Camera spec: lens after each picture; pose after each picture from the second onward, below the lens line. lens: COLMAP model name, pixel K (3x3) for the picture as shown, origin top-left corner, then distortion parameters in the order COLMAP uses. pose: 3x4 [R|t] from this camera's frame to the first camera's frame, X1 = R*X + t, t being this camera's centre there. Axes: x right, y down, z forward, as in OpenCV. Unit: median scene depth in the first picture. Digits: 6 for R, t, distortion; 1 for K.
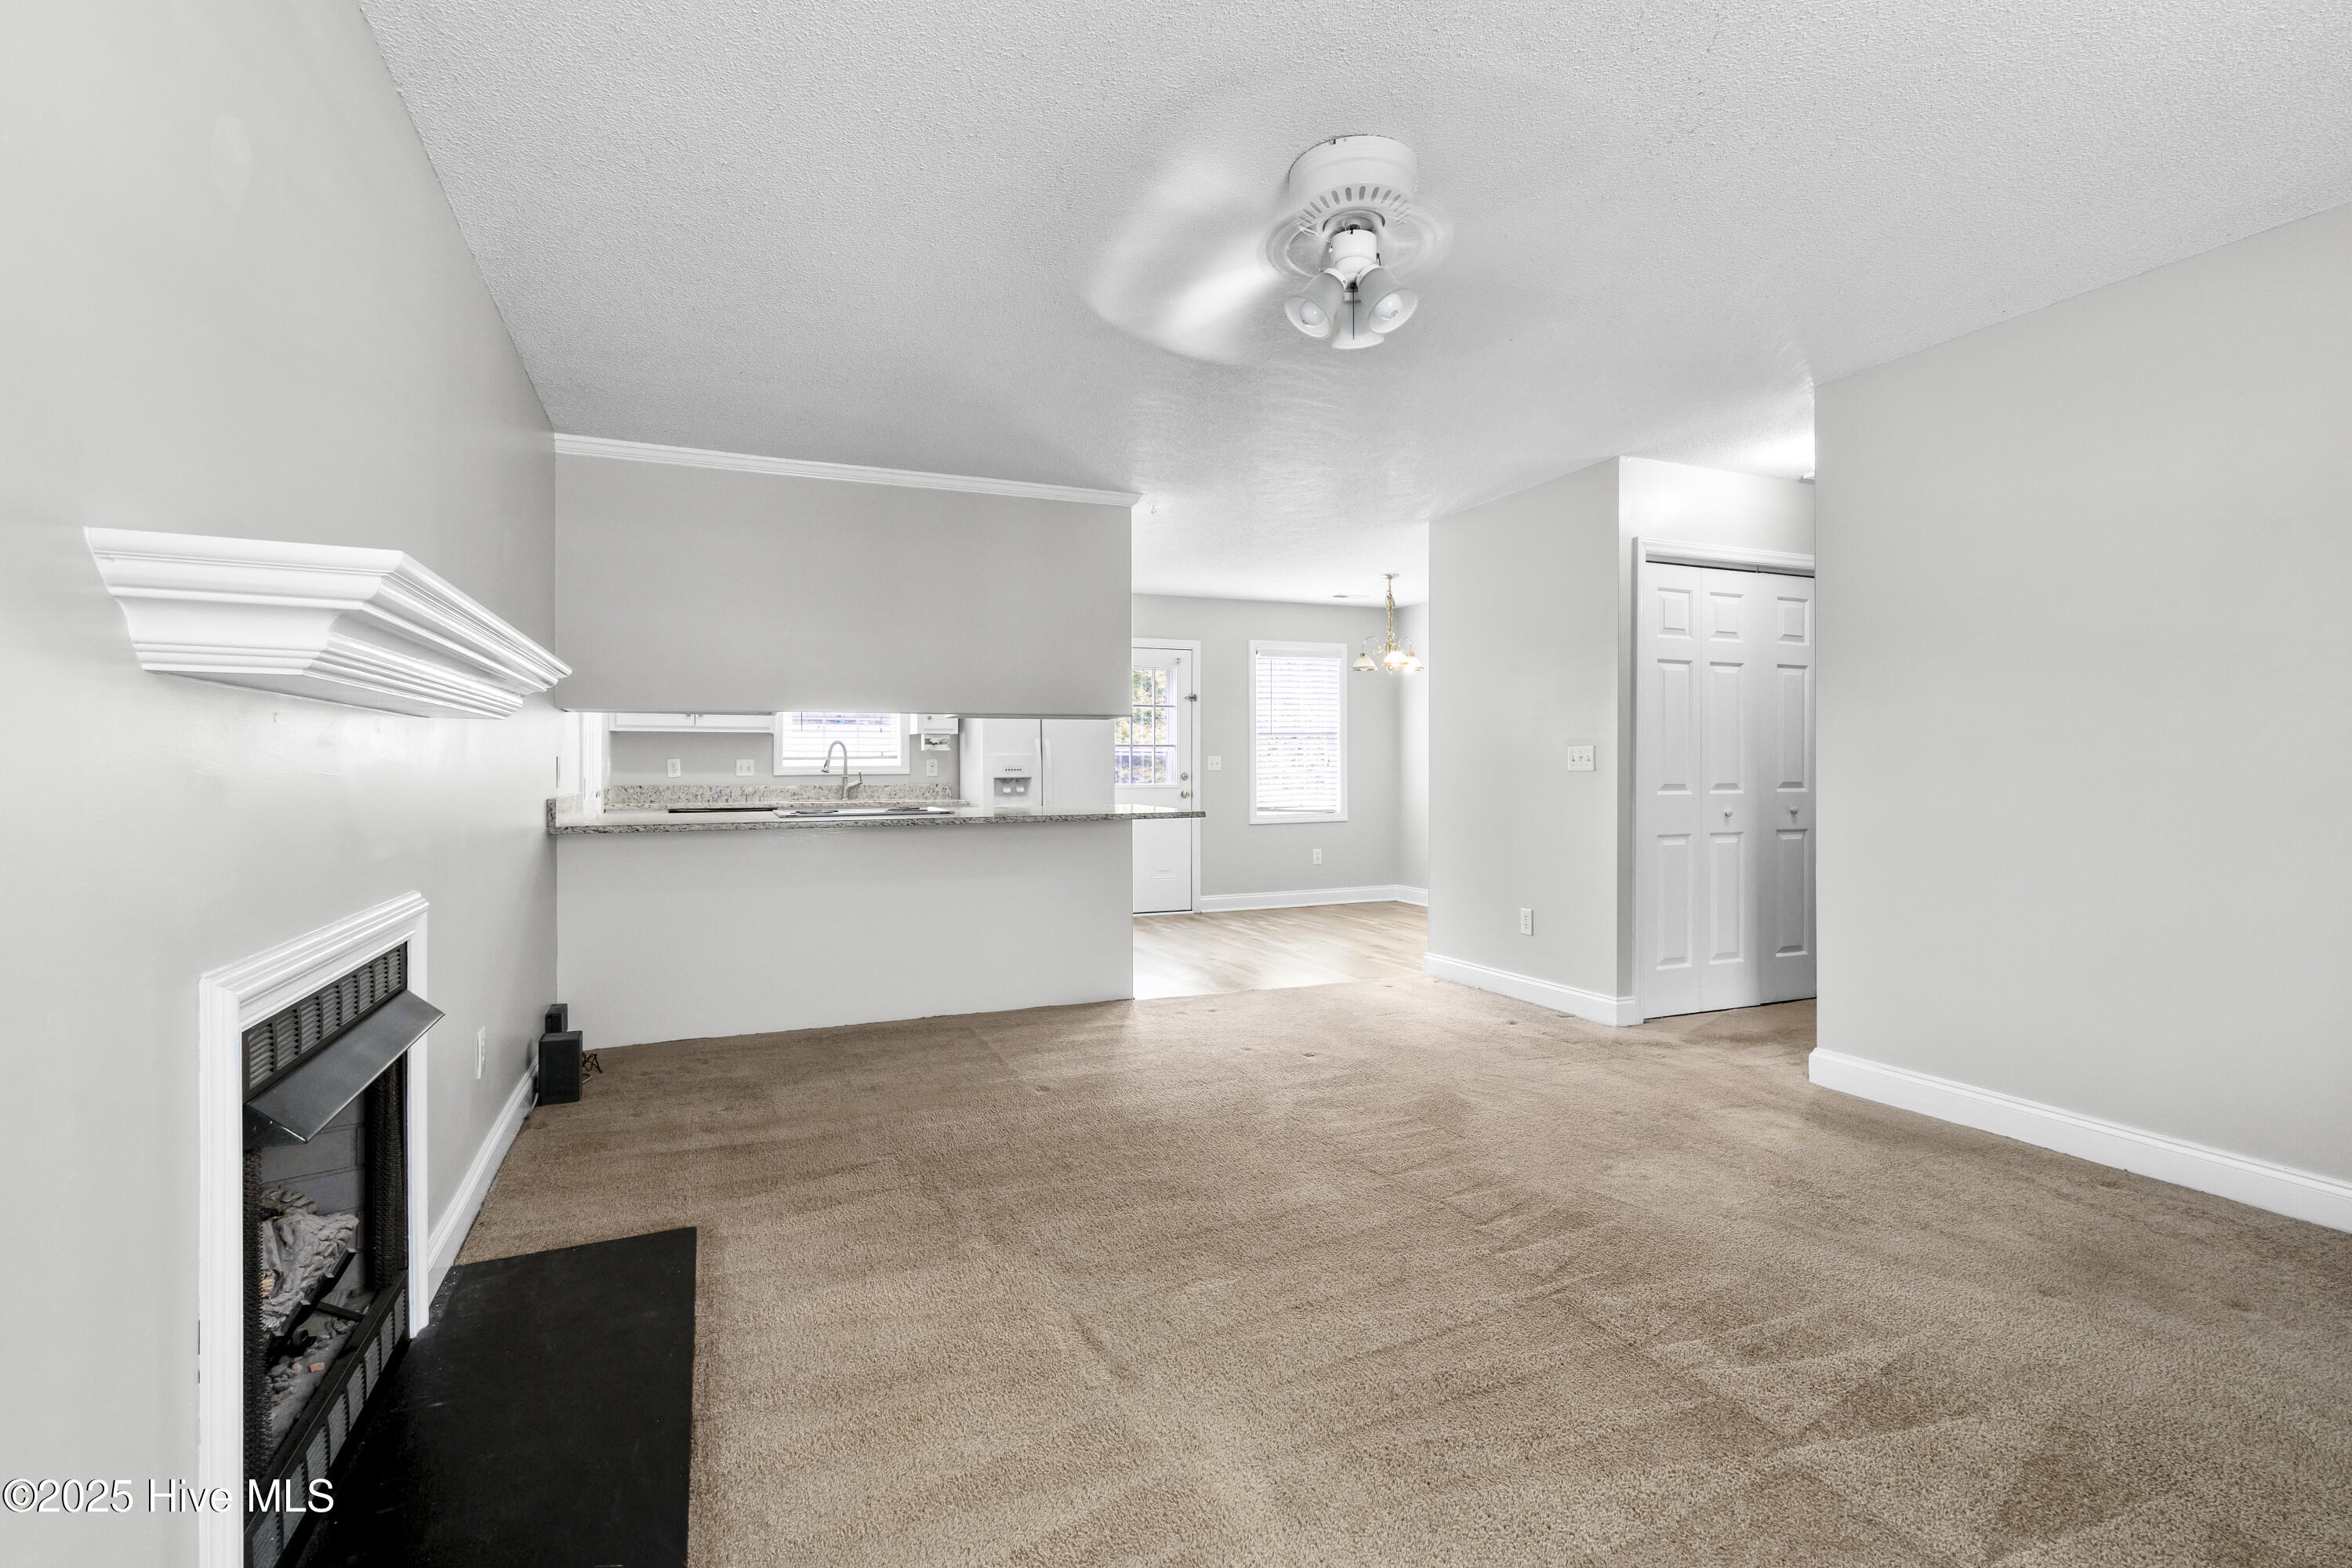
lens RADIAL K [[1097.4, 0, 1176.0], [0, 1097.4, 784.0], [0, 0, 1]] dist [-0.045225, 0.011417]
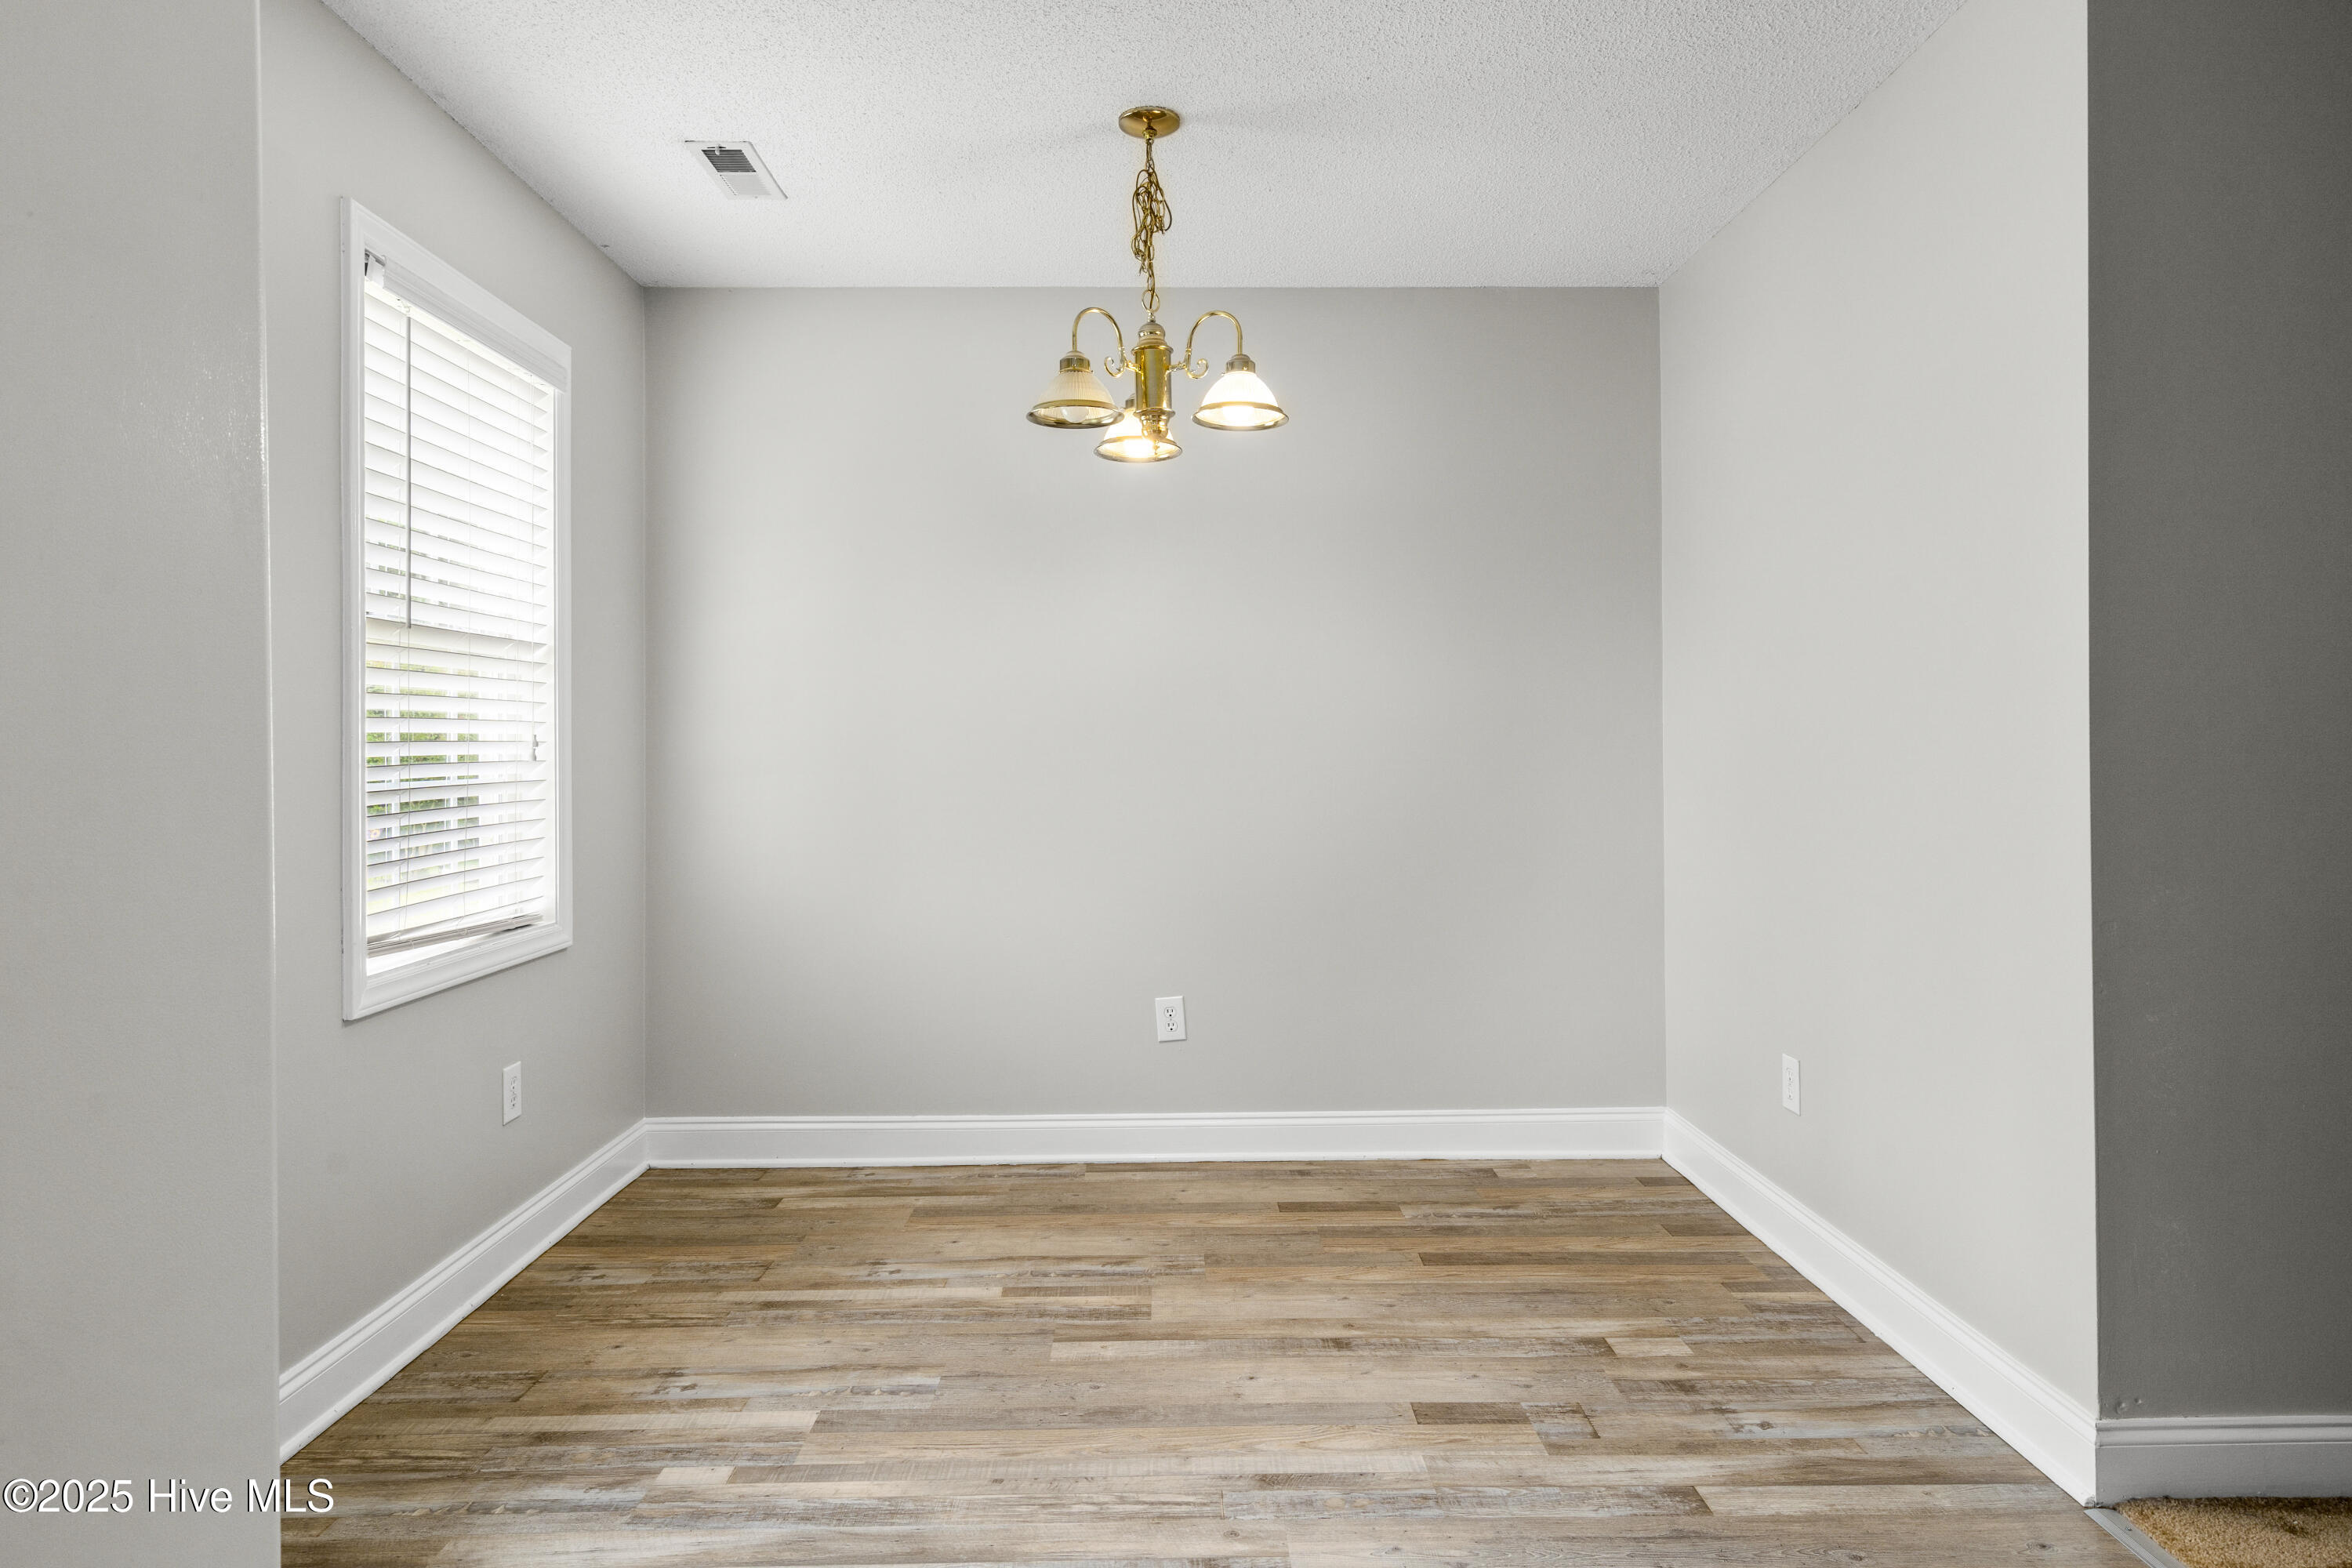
lens RADIAL K [[1353.0, 0, 1178.2], [0, 1353.0, 746.8], [0, 0, 1]] dist [0.000105, 0.001330]
pose [[0.381738, 0.005127, 0.924257, -0.144898], [0.019911, 0.999707, -0.013769, -0.014103], [-0.924056, 0.023660, 0.381524, 0.874095]]
